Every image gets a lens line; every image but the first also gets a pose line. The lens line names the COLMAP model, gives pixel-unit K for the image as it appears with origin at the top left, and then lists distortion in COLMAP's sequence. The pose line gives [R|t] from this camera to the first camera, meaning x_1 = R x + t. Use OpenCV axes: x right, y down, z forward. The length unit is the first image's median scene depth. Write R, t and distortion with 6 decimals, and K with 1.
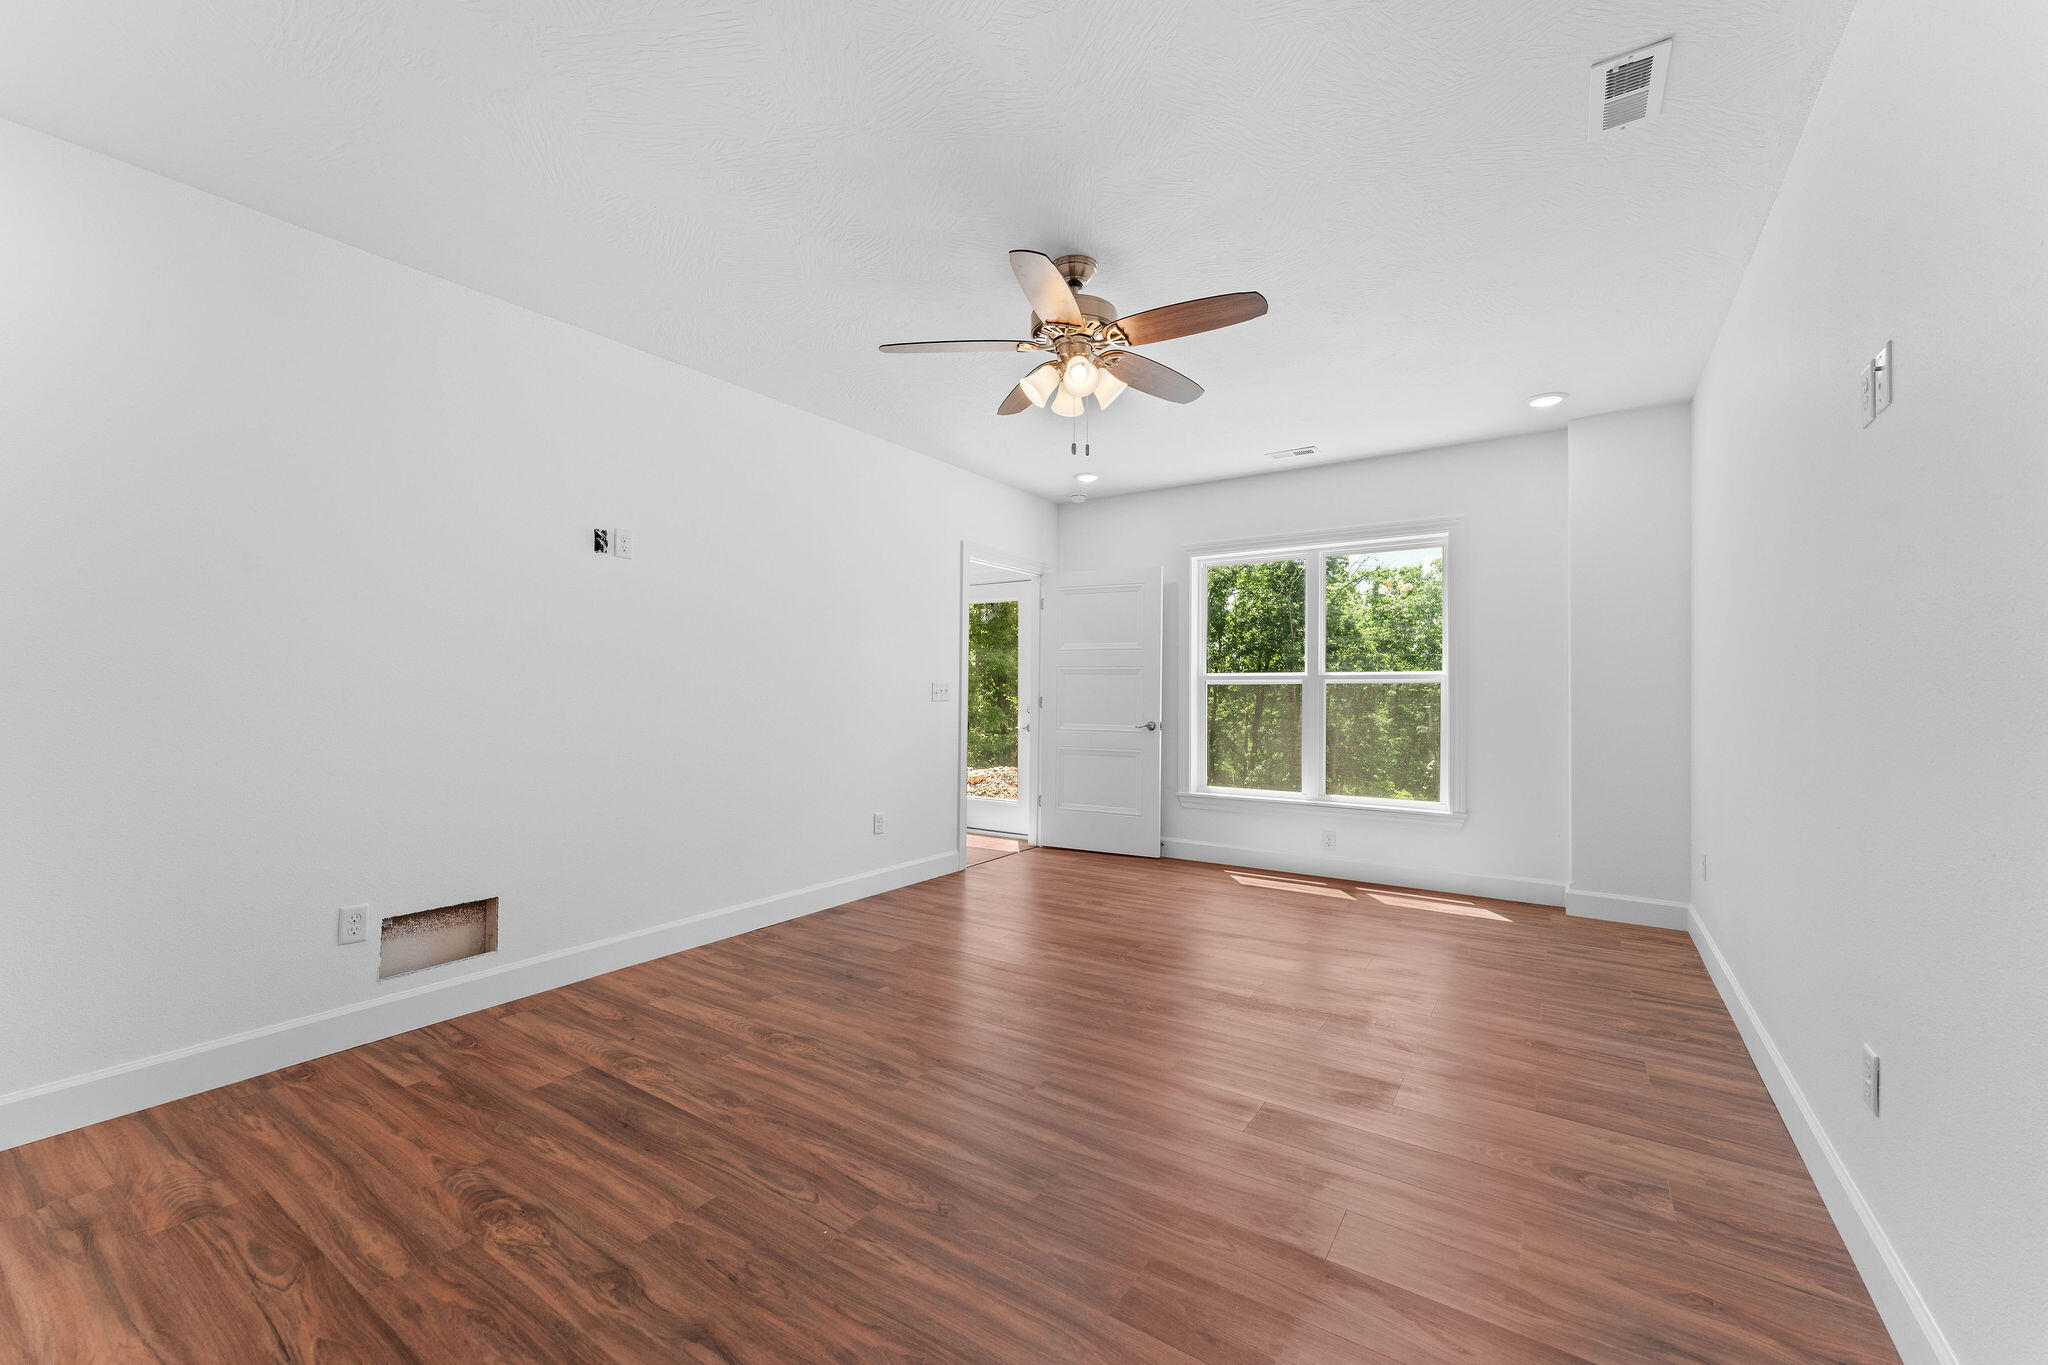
lens RADIAL K [[824.3, 0, 1041.3], [0, 824.3, 687.2], [0, 0, 1]] dist [-0.001566, 0.001083]
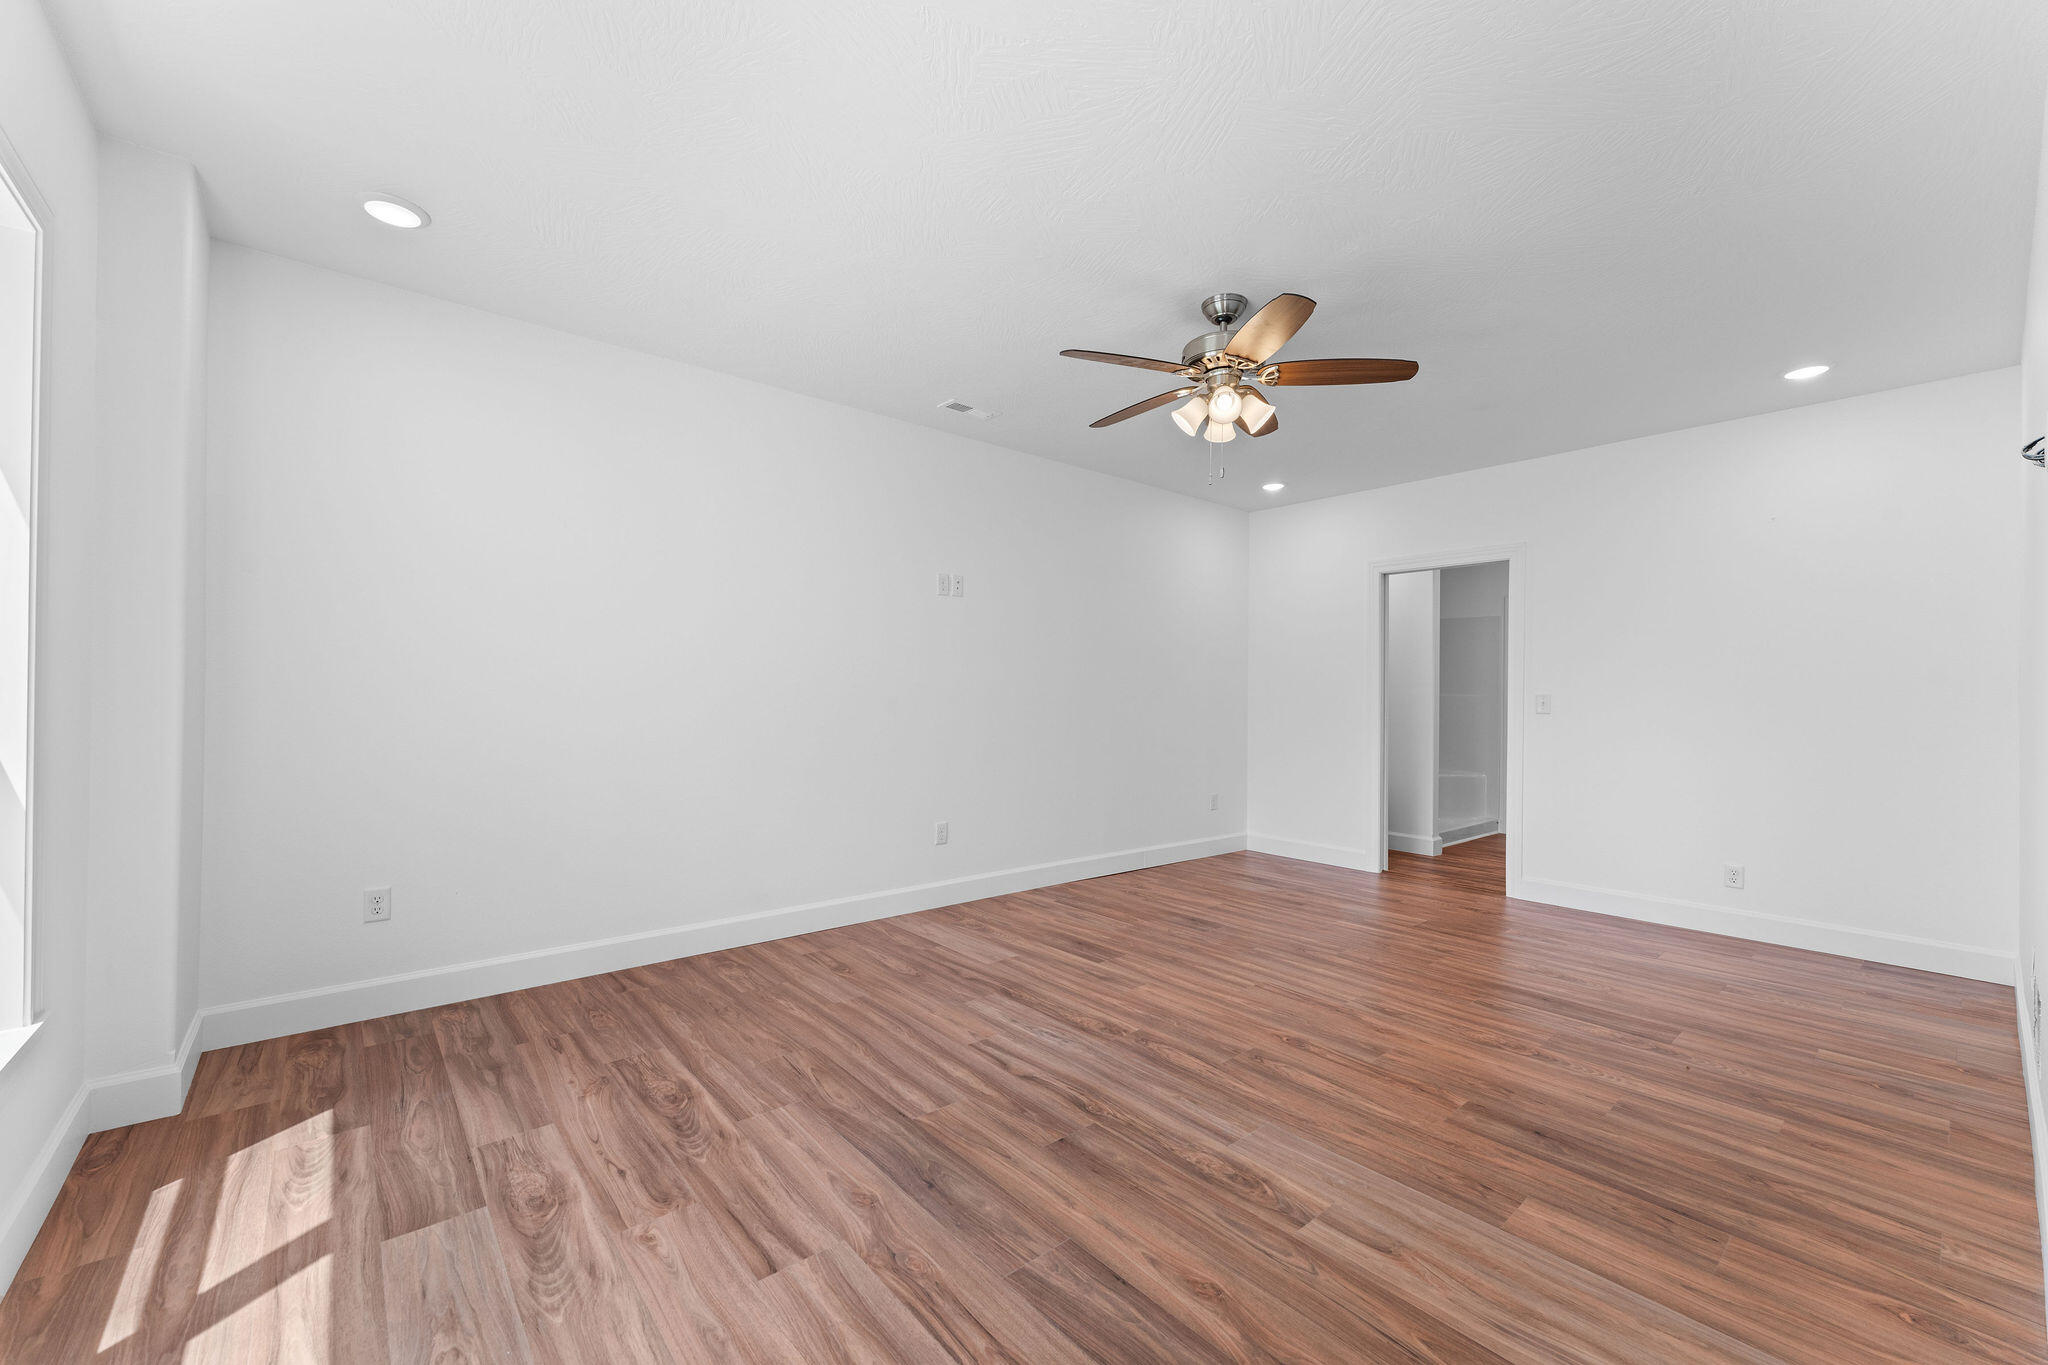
lens RADIAL K [[824.3, 0, 1026.5], [0, 824.3, 691.8], [0, 0, 1]] dist [-0.001566, 0.001083]
pose [[-0.958513, -0.013963, 0.284708, -0.025623], [-0.016018, 0.999860, -0.004892, 0.007153], [-0.284600, -0.009249, -0.958602, 2.132705]]
